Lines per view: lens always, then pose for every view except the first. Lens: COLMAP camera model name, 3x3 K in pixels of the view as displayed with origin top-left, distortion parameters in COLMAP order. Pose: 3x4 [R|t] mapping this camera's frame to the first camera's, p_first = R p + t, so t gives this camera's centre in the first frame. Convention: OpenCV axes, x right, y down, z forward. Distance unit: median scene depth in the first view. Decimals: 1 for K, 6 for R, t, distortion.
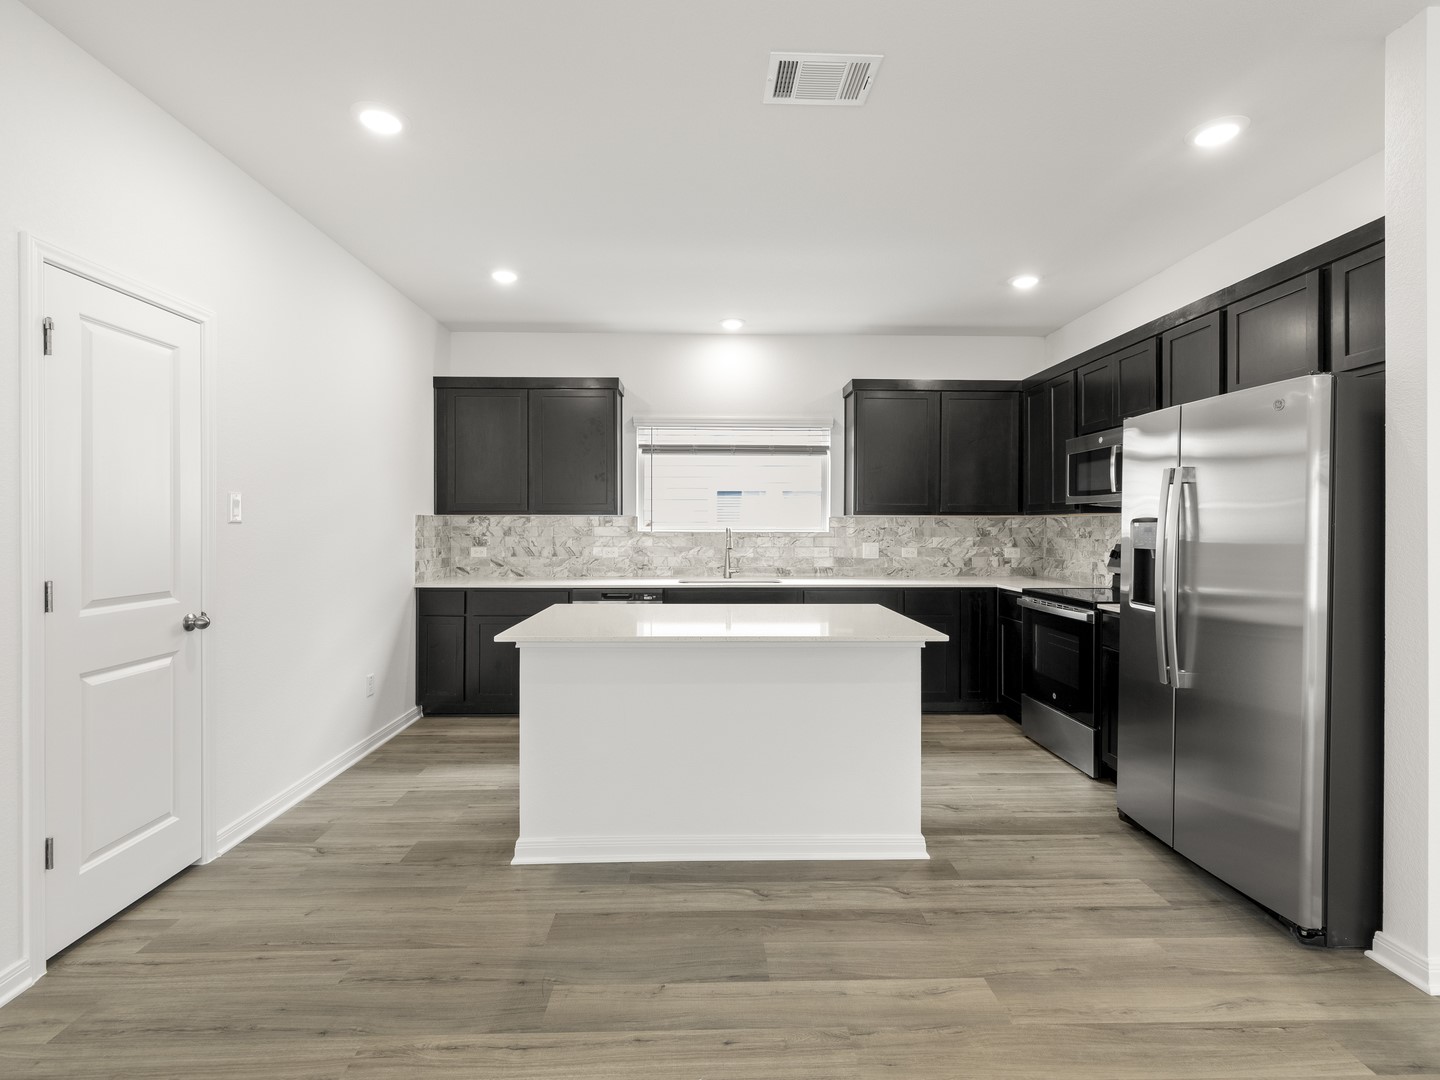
lens RADIAL K [[679.2, 0, 719.2], [0, 679.2, 528.9], [0, 0, 1]] dist [0.001389, 0.000121]
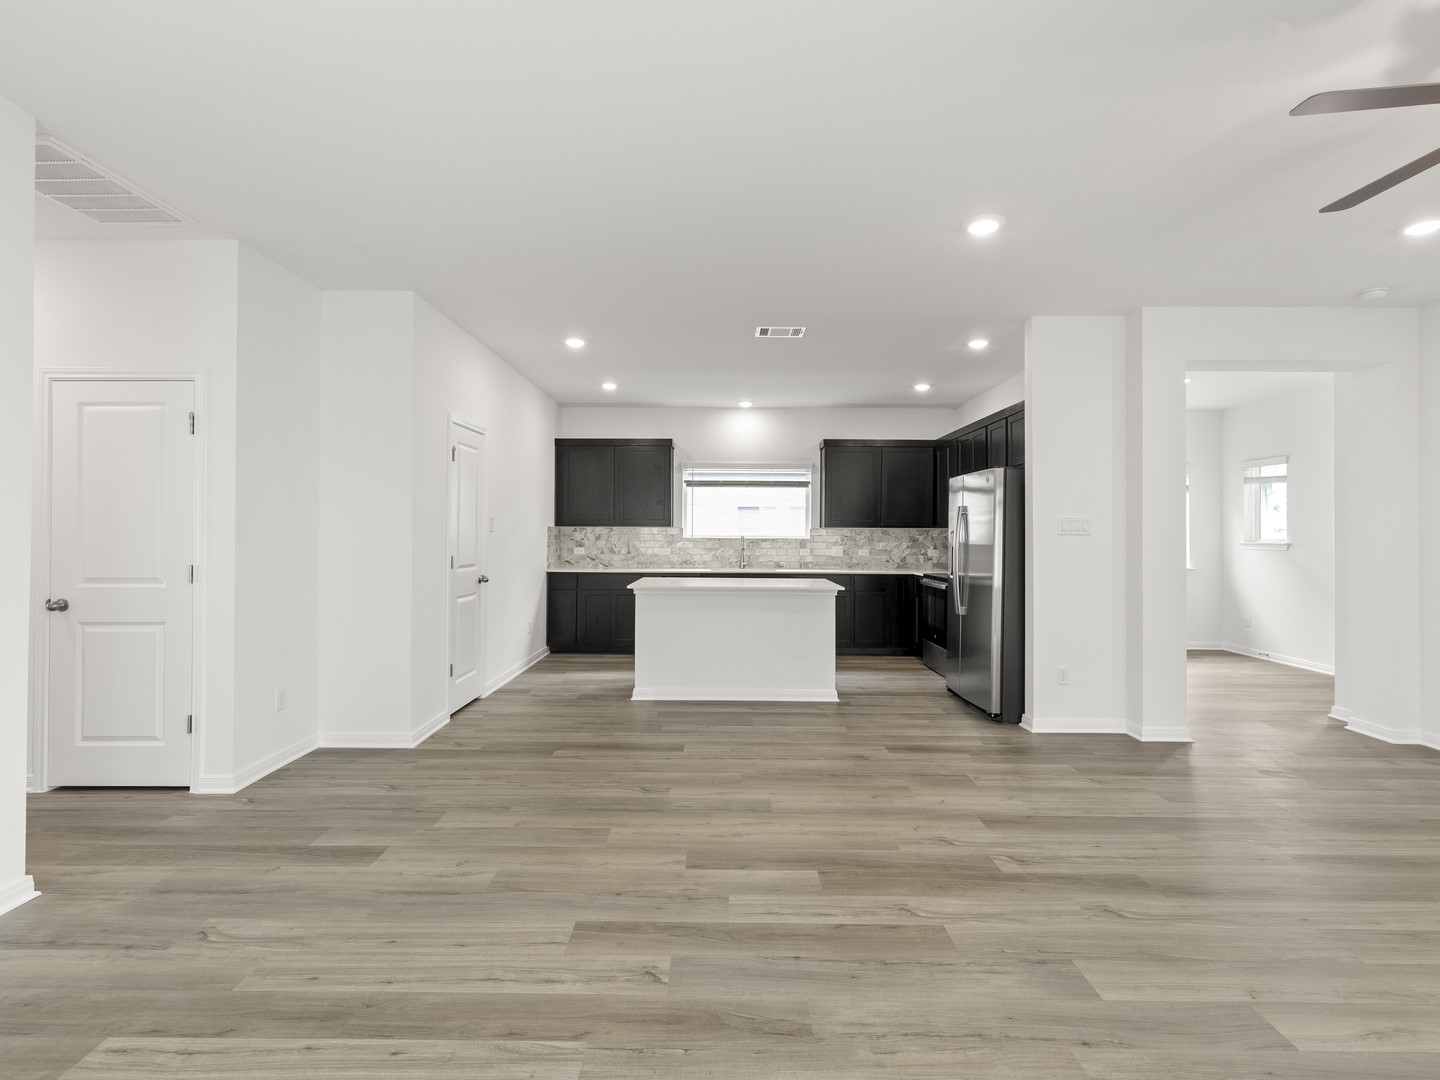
lens RADIAL K [[679.2, 0, 718.6], [0, 679.2, 529.1], [0, 0, 1]] dist [0.001389, 0.000121]
pose [[0.999389, 0.003859, -0.034746, 0.015279], [-0.004296, 0.999912, -0.012516, 0.004146], [0.034695, 0.012658, 0.999318, -0.652646]]
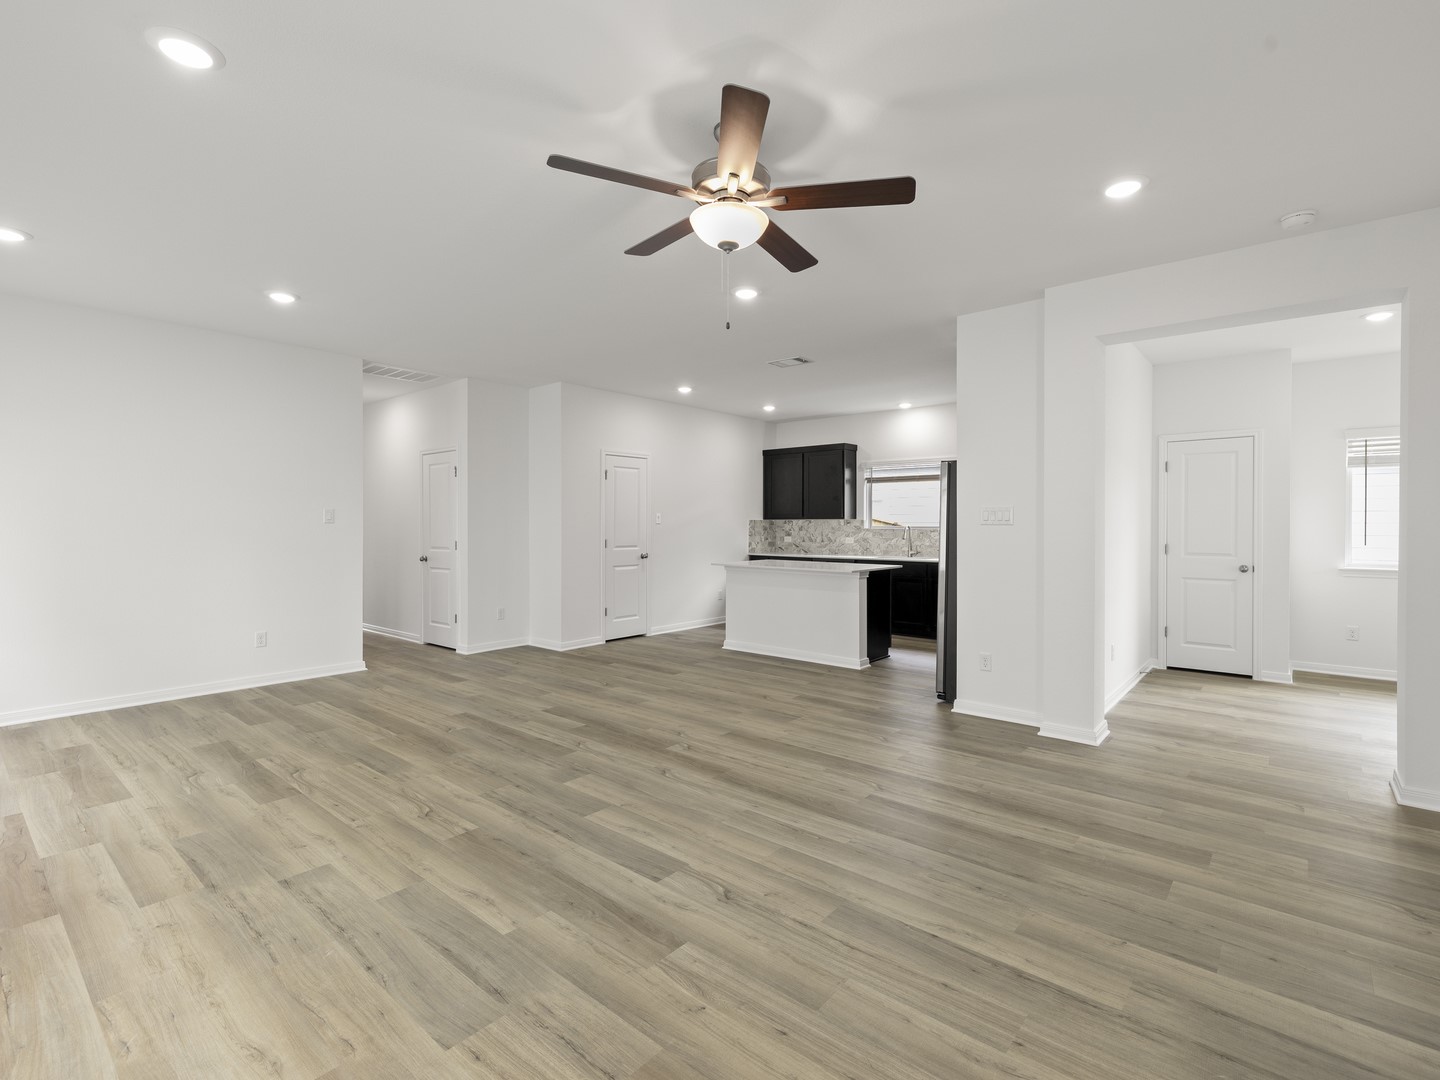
lens RADIAL K [[679.2, 0, 718.0], [0, 679.2, 526.8], [0, 0, 1]] dist [0.001389, 0.000121]
pose [[0.743459, 0.002555, -0.668777, 0.959994], [-0.004920, 0.999987, -0.001649, 0.004852], [0.668764, 0.004516, 0.743461, -0.667562]]
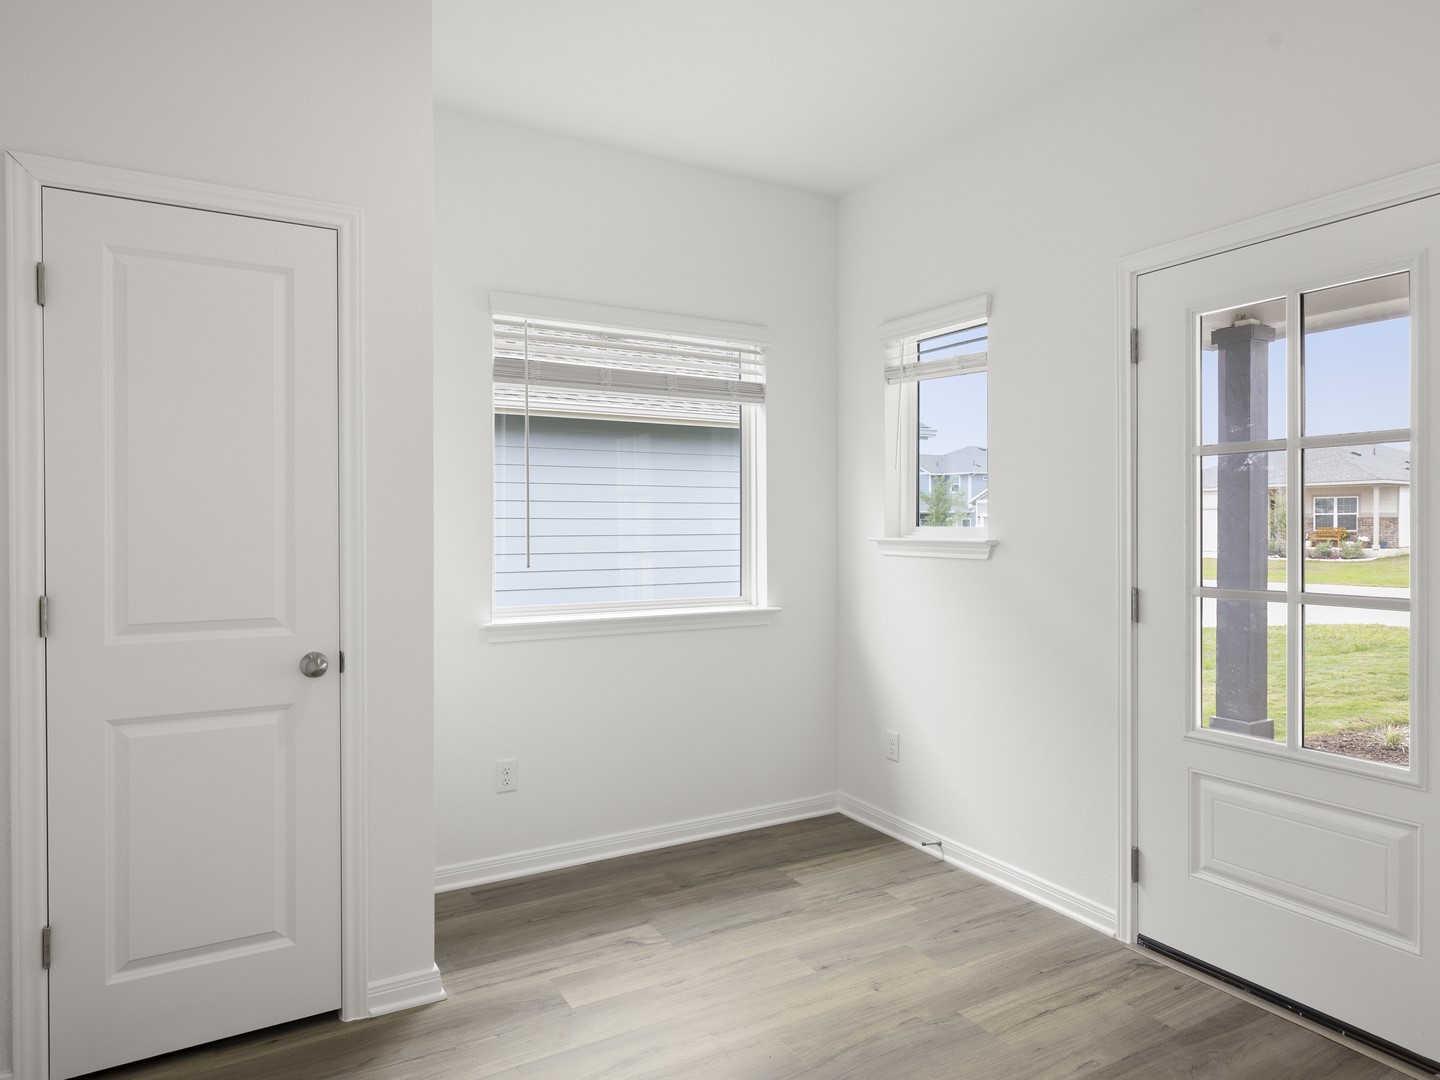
lens RADIAL K [[904.3, 0, 726.5], [0, 904.3, 533.8], [0, 0, 1]] dist [0.008809, -0.005168]
pose [[0.872930, -0.007815, 0.487783, 0.775674], [0.005648, 0.999967, 0.005912, 0.000181], [-0.487813, -0.002406, 0.872945, 0.501417]]
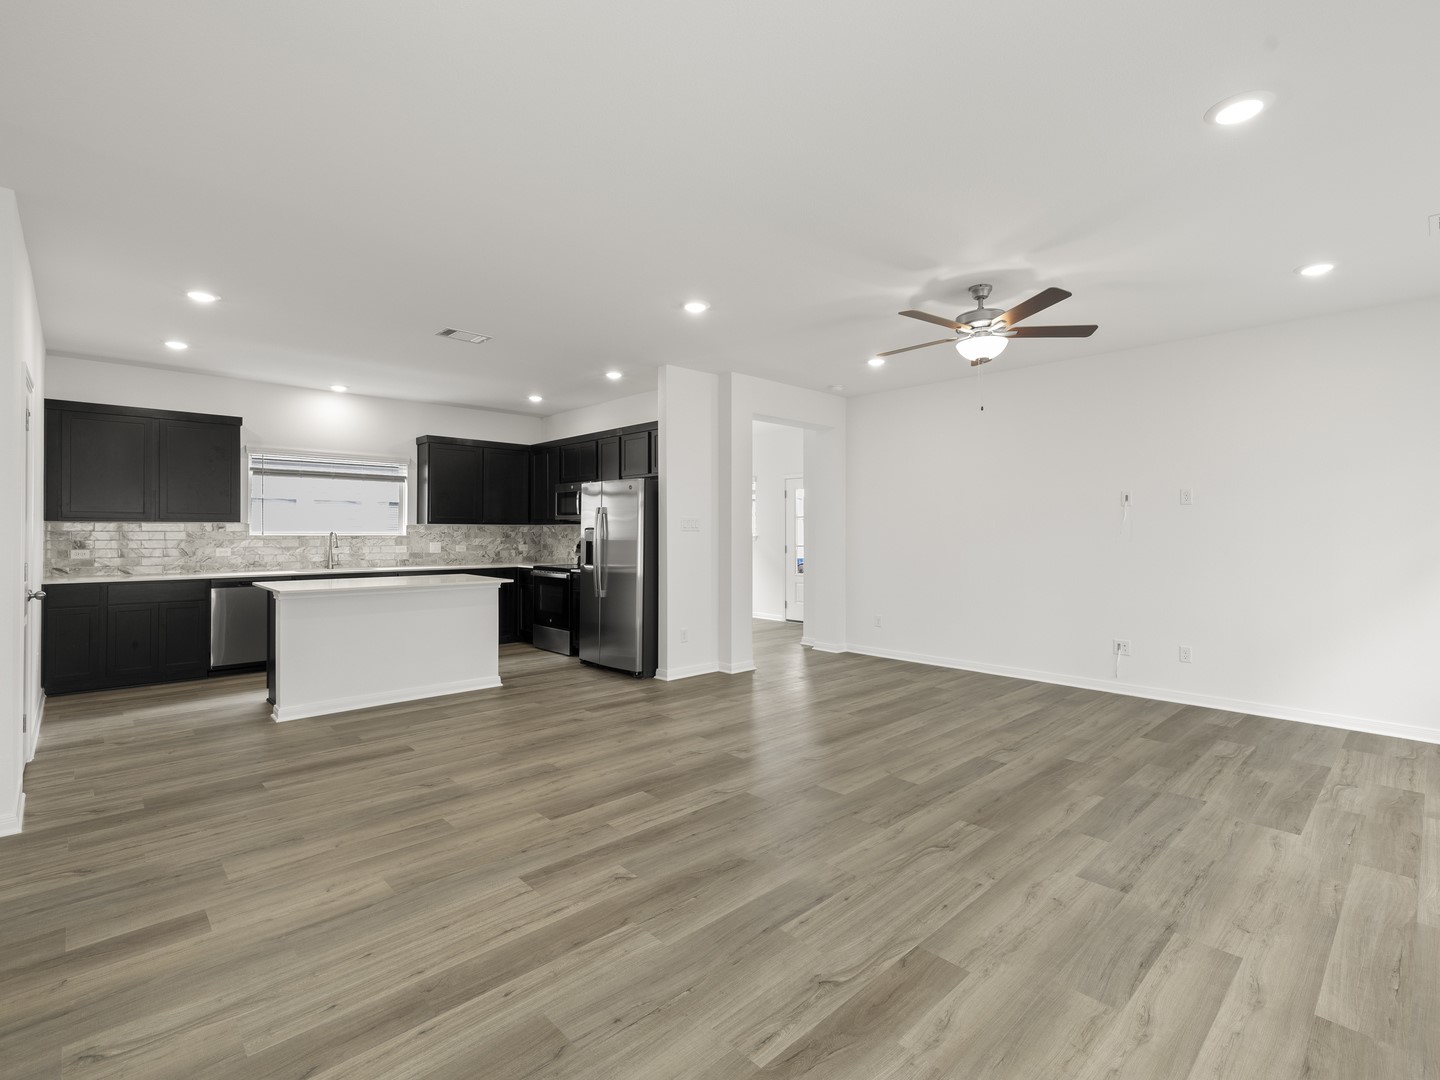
lens RADIAL K [[679.2, 0, 717.5], [0, 679.2, 528.3], [0, 0, 1]] dist [0.001389, 0.000121]
pose [[0.747081, 0.003324, 0.664725, -0.396913], [0.002261, 0.999969, -0.007541, 0.002639], [-0.664729, 0.007137, 0.747050, -0.688782]]
